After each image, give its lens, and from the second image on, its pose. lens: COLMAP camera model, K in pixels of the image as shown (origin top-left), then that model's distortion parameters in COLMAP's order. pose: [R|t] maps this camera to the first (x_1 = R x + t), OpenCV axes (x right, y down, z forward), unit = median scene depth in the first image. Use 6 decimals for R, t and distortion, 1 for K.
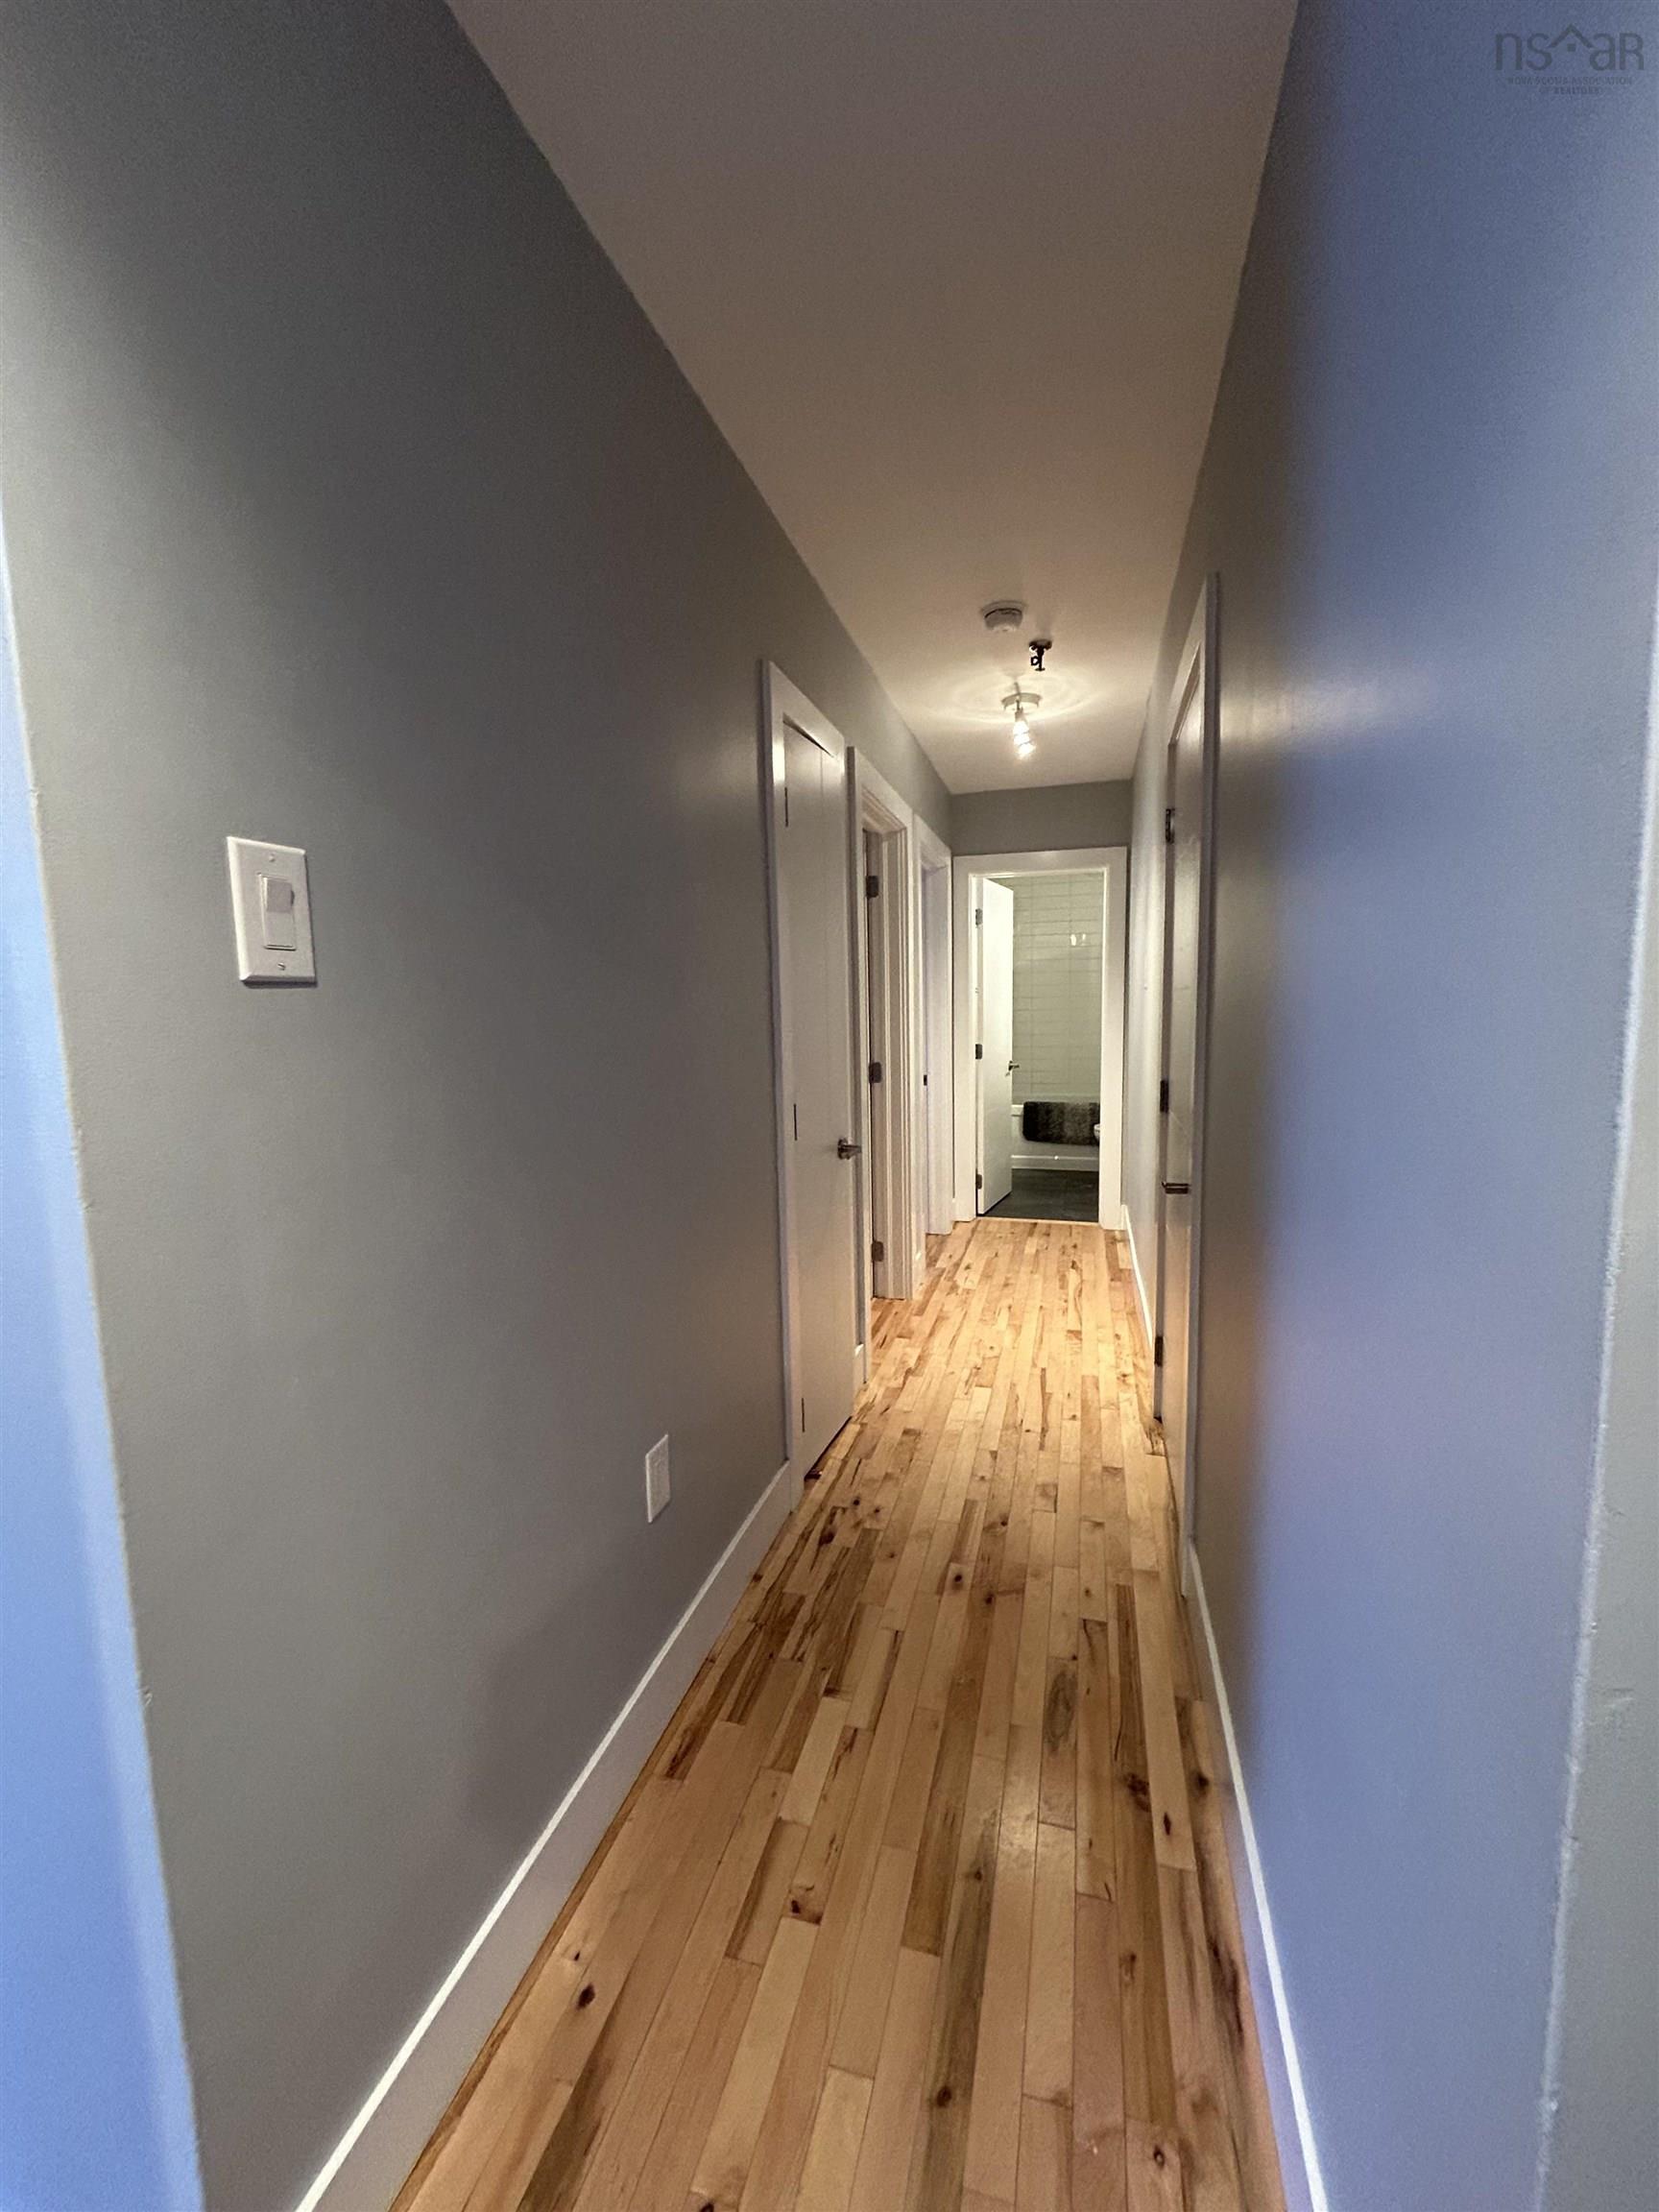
lens RADIAL K [[898.0, 0, 829.5], [0, 898.0, 1106.0], [0, 0, 1]] dist [-0.000523, -0.000066]
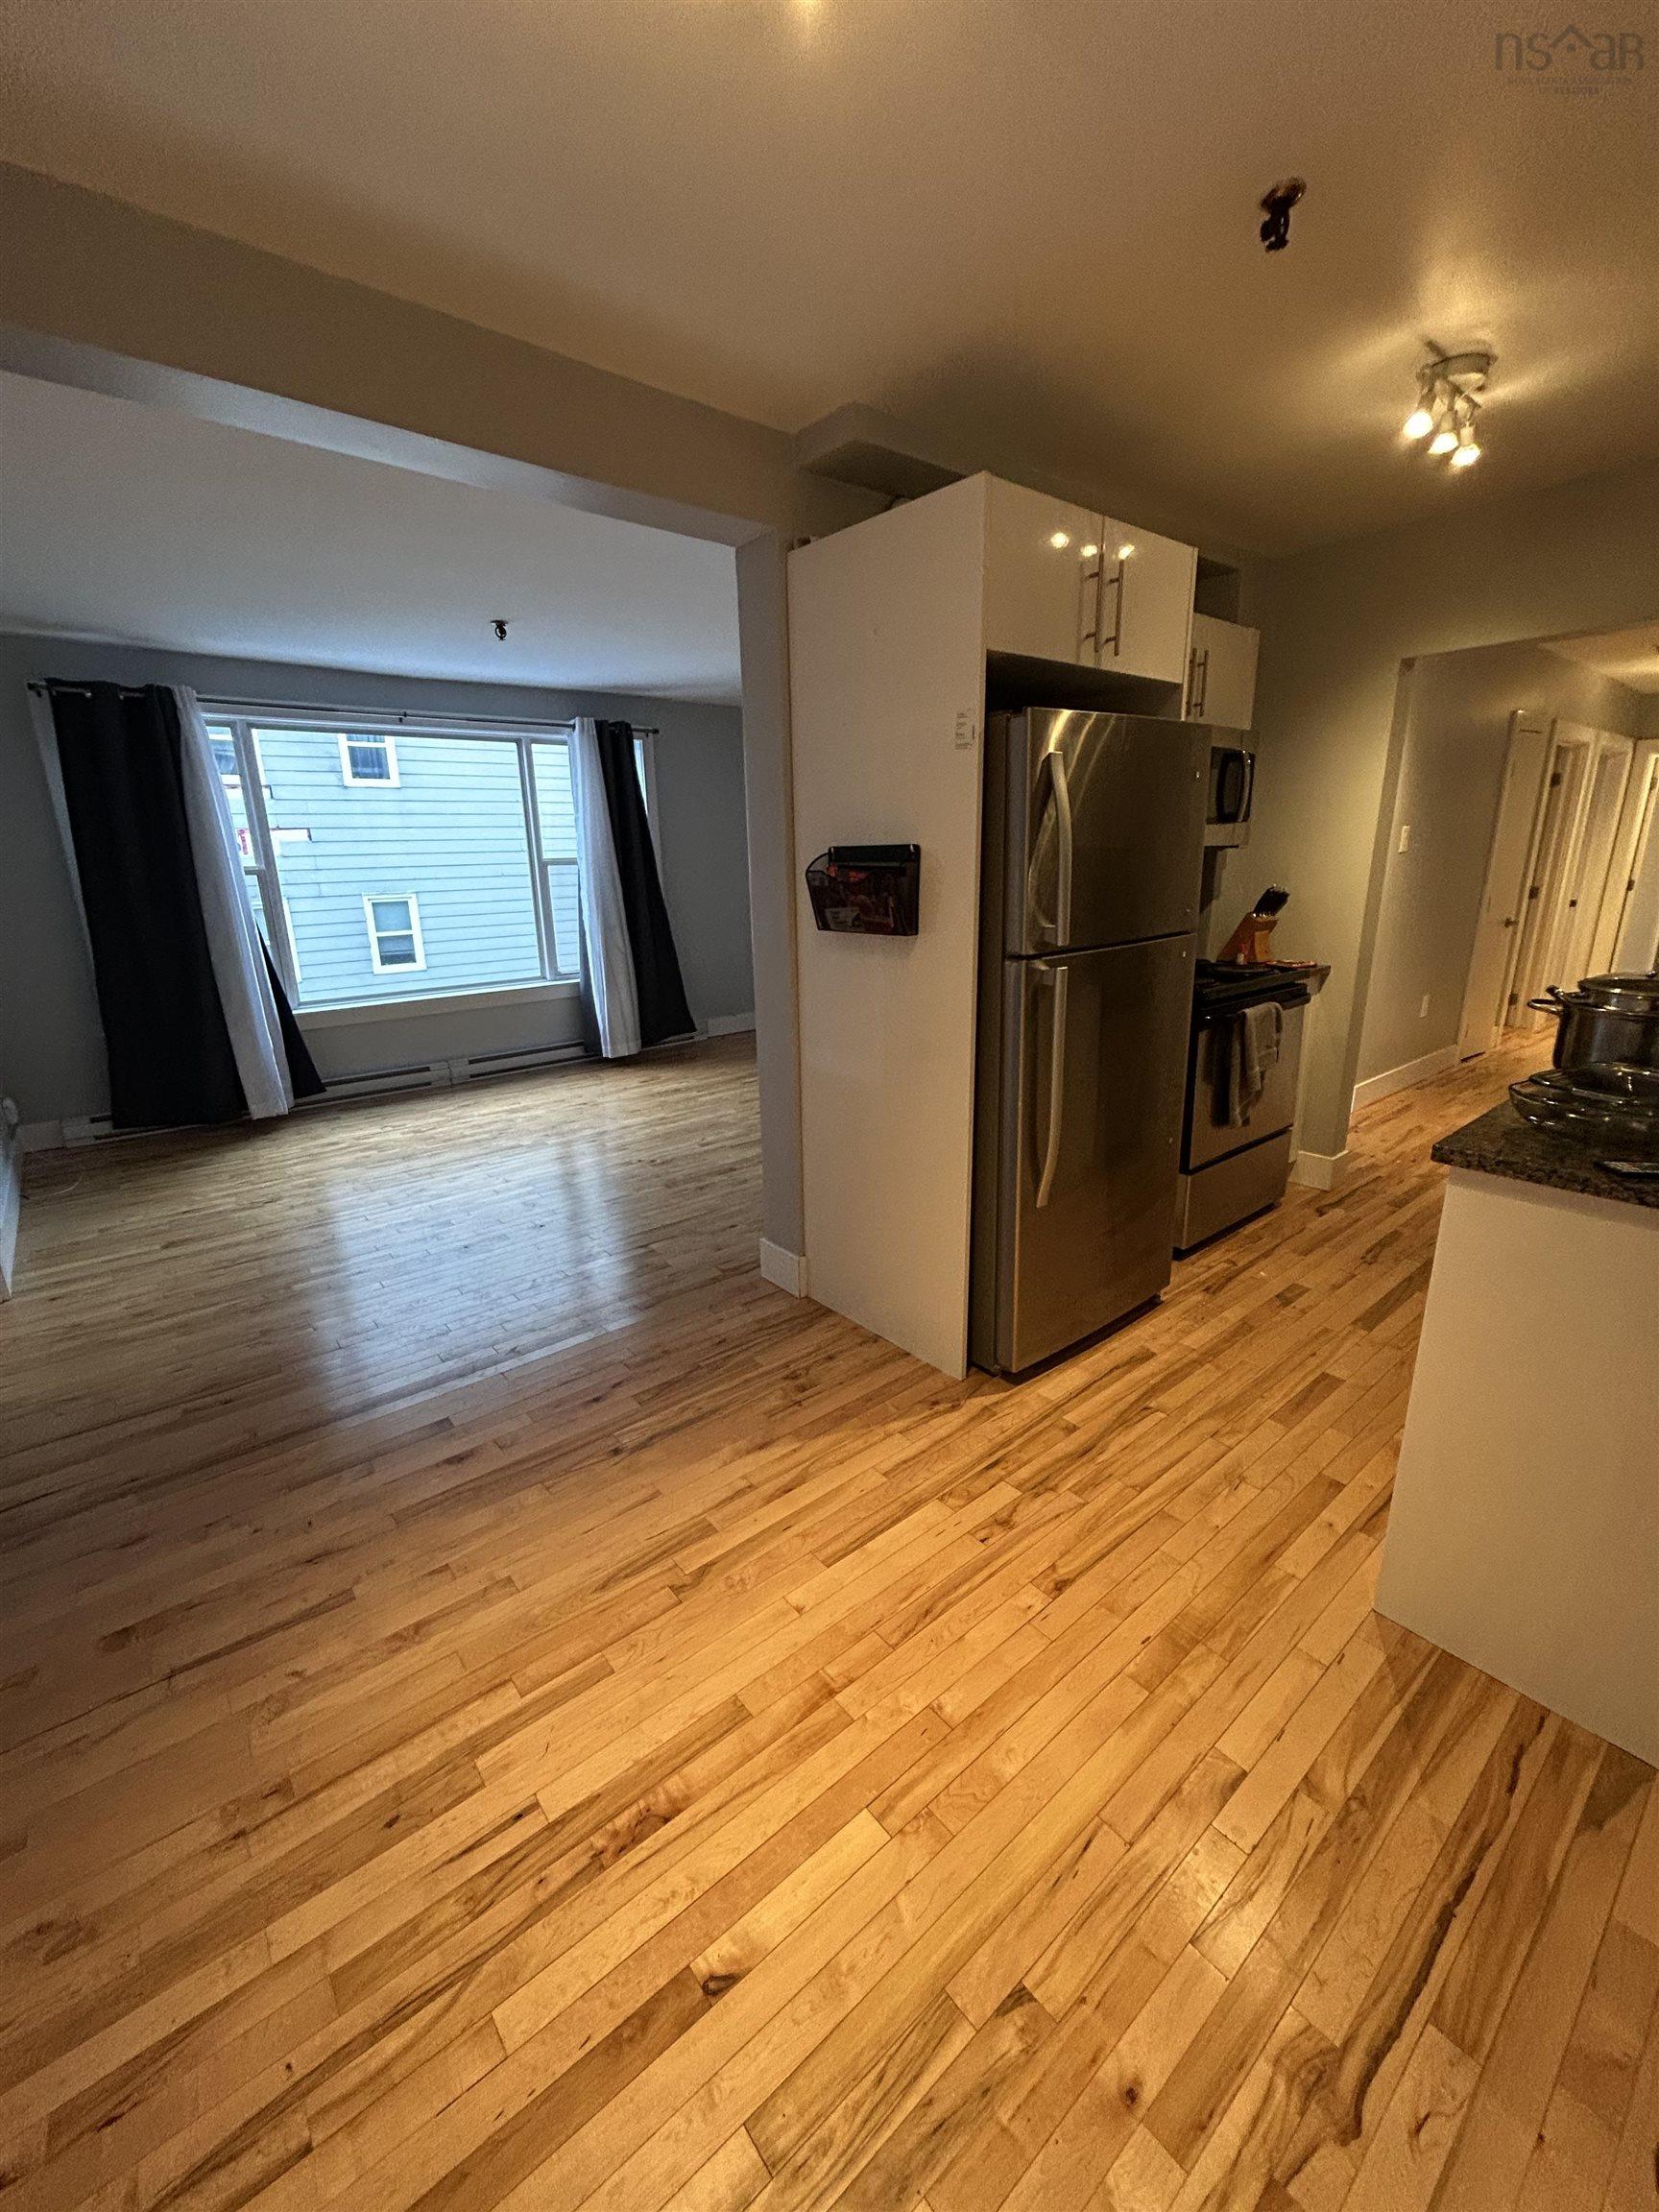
lens RADIAL K [[898.0, 0, 829.5], [0, 898.0, 1106.0], [0, 0, 1]] dist [-0.000523, -0.000066]
pose [[0.821946, 0.164771, -0.545210, -0.054828], [-0.063733, 0.977836, 0.199435, 0.108440], [0.565988, -0.129177, 0.814231, -1.246743]]
